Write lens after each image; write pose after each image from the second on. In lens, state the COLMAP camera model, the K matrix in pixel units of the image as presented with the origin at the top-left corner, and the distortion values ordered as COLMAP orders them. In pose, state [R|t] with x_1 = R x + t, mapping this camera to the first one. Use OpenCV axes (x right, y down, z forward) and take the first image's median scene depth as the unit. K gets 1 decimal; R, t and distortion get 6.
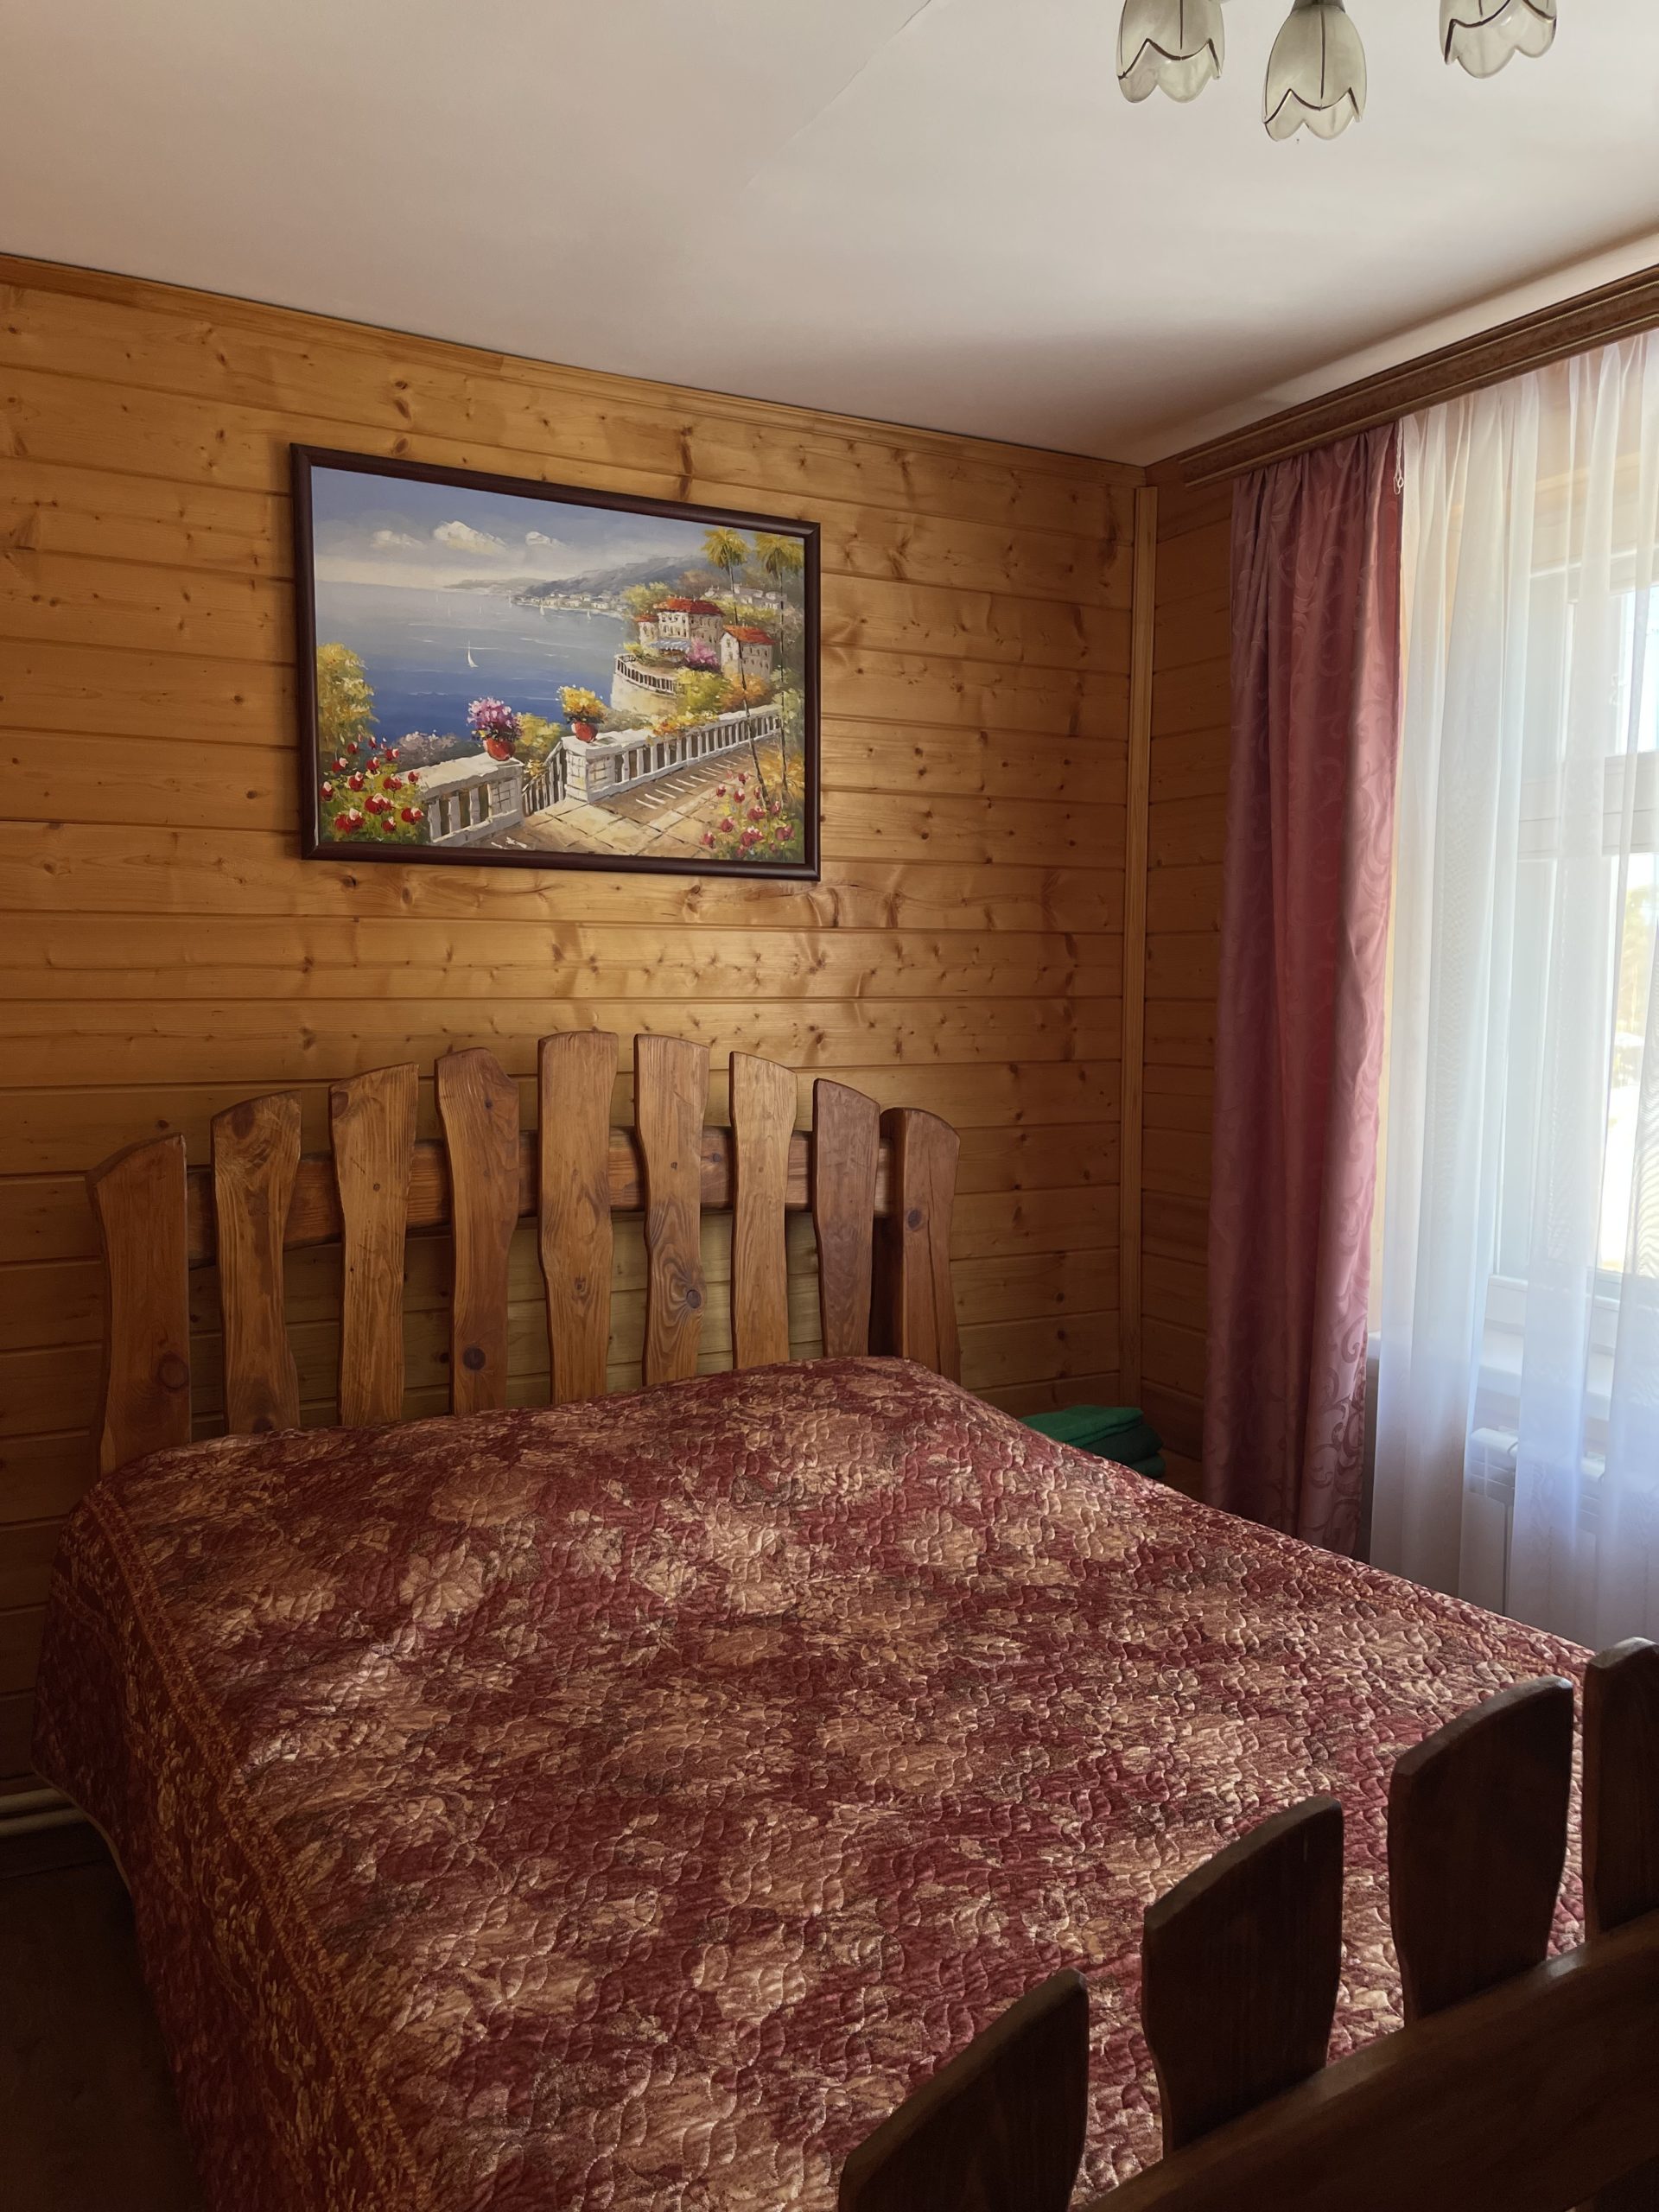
lens RADIAL K [[1679.0, 0, 830.0], [0, 1679.0, 1112.2], [0, 0, 1]] dist [0.031336, -0.017191]
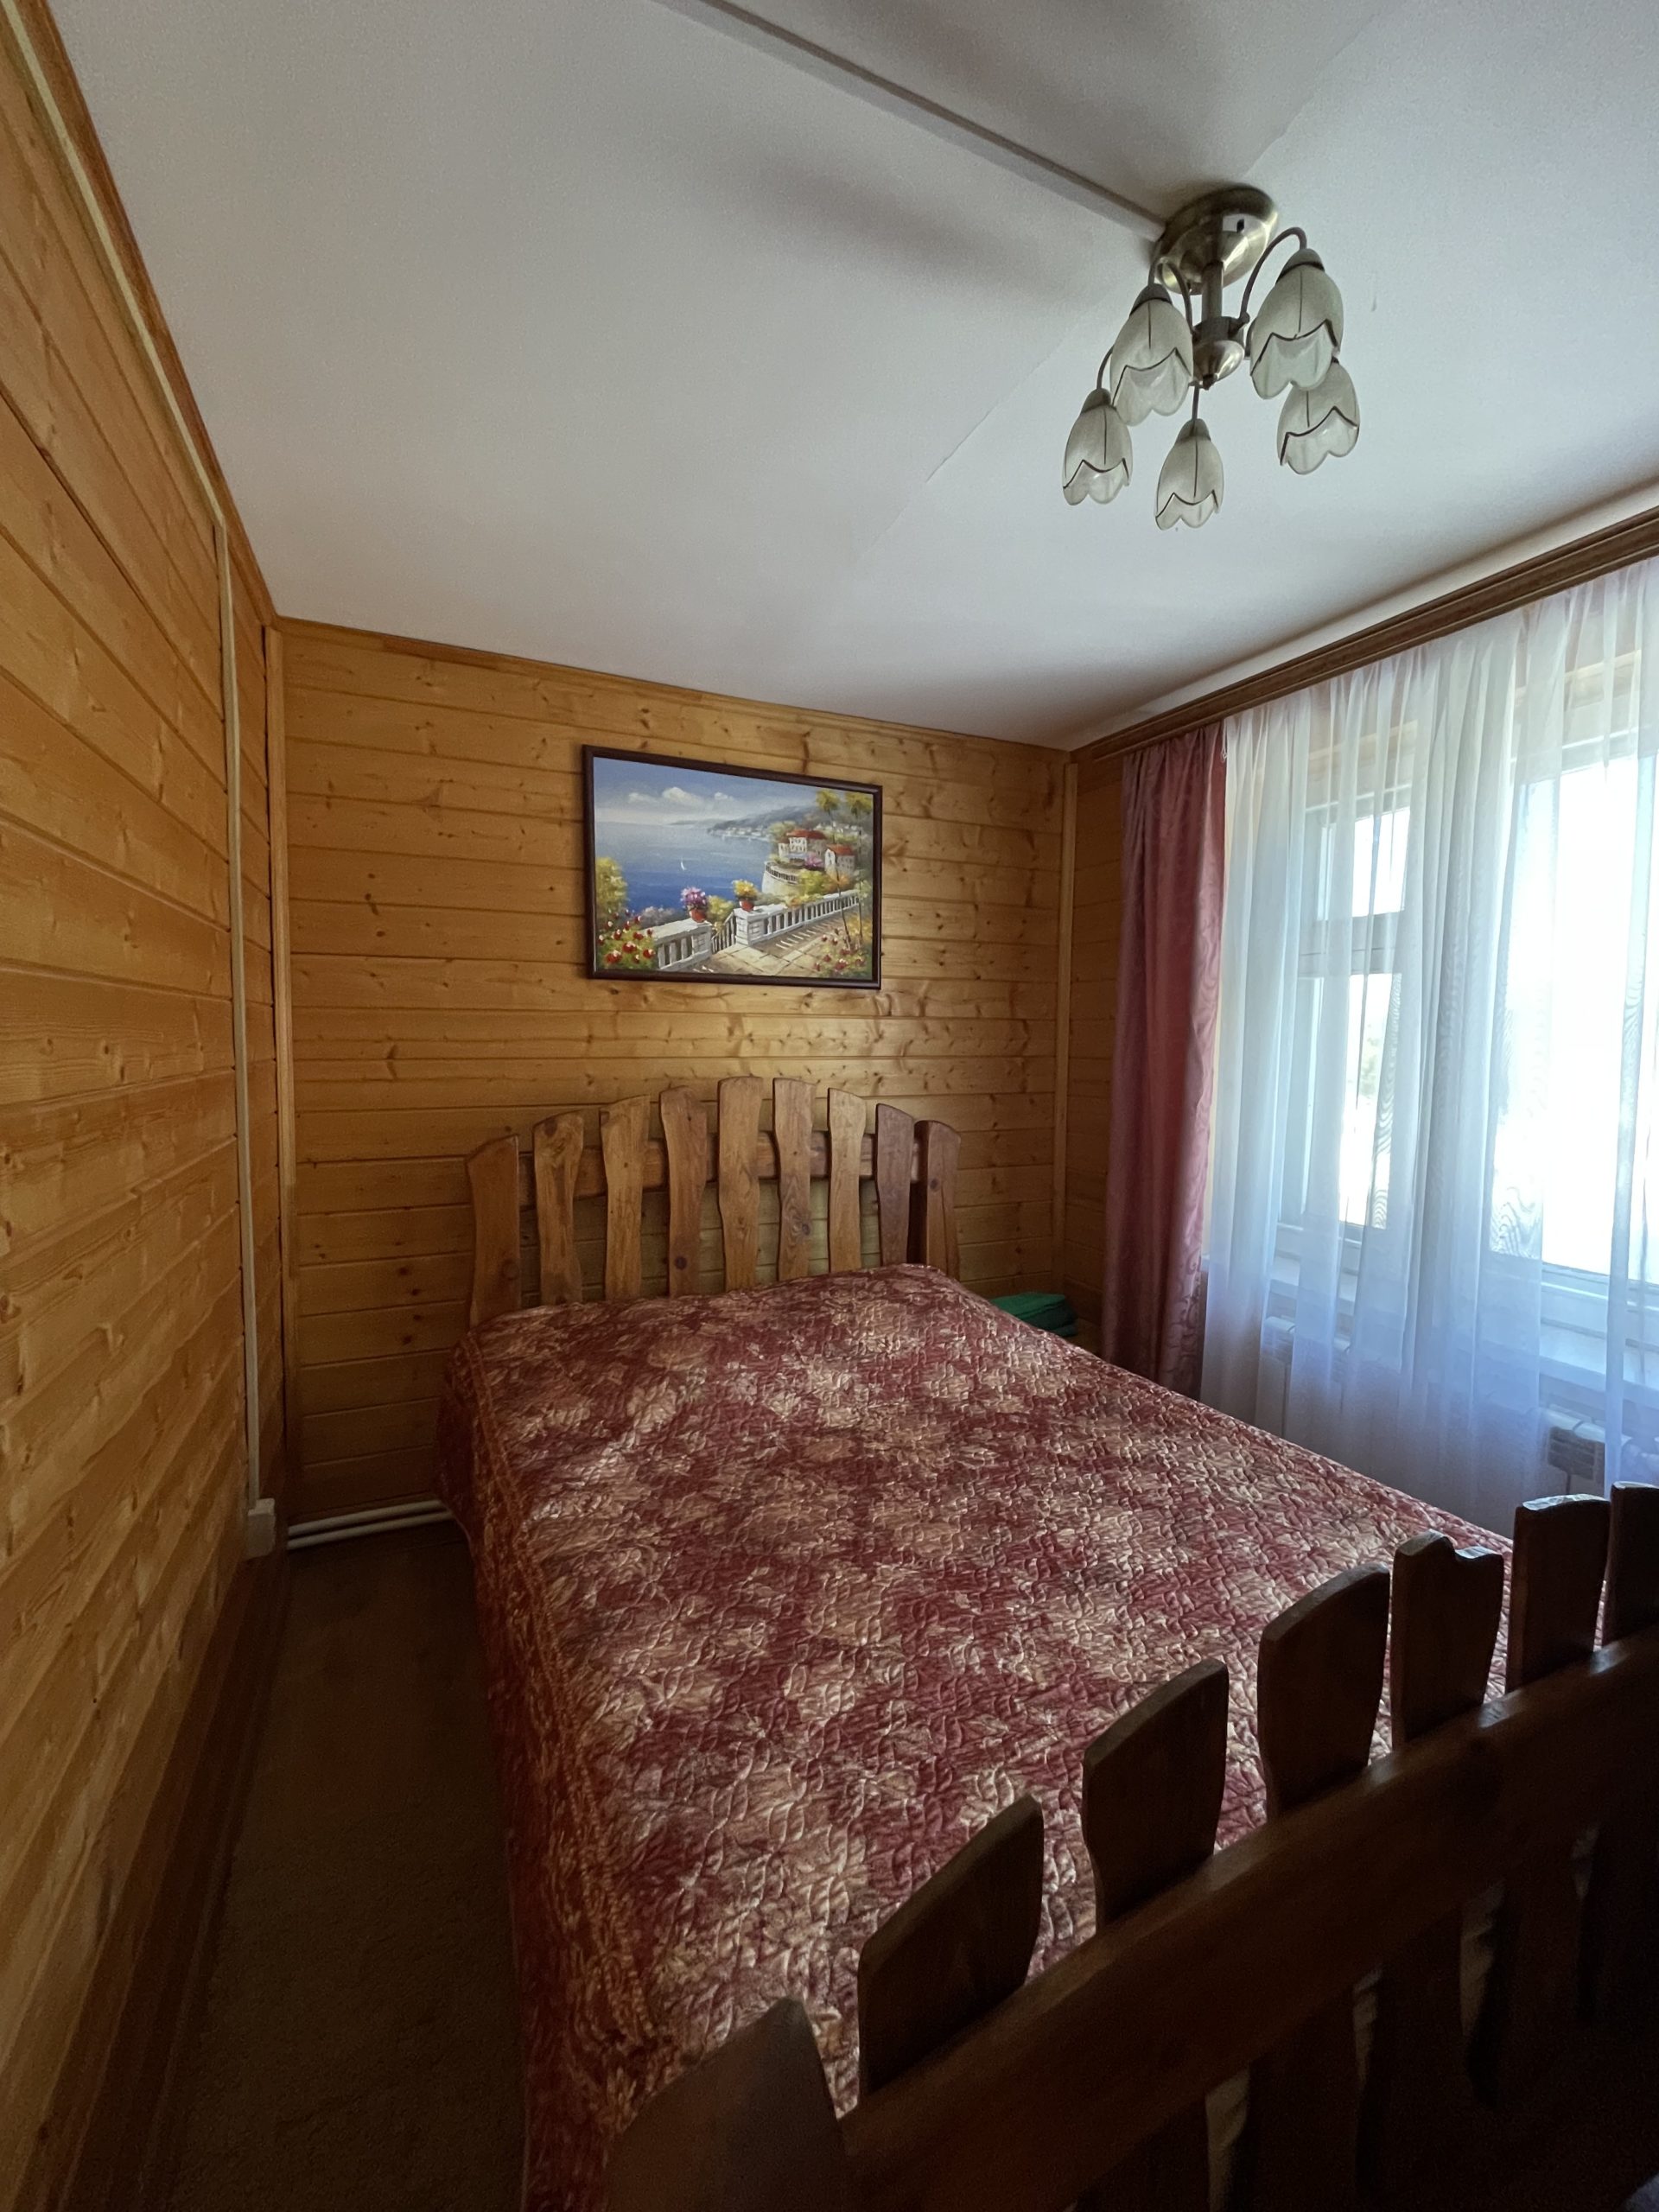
lens RADIAL K [[872.9, 0, 839.4], [0, 872.9, 1101.2], [0, 0, 1]] dist [0.001691, -0.000317]
pose [[0.997910, 0.007349, -0.064197, 0.011699], [-0.007568, 0.999966, -0.003165, -0.022281], [0.064172, 0.003644, 0.997932, 0.109724]]
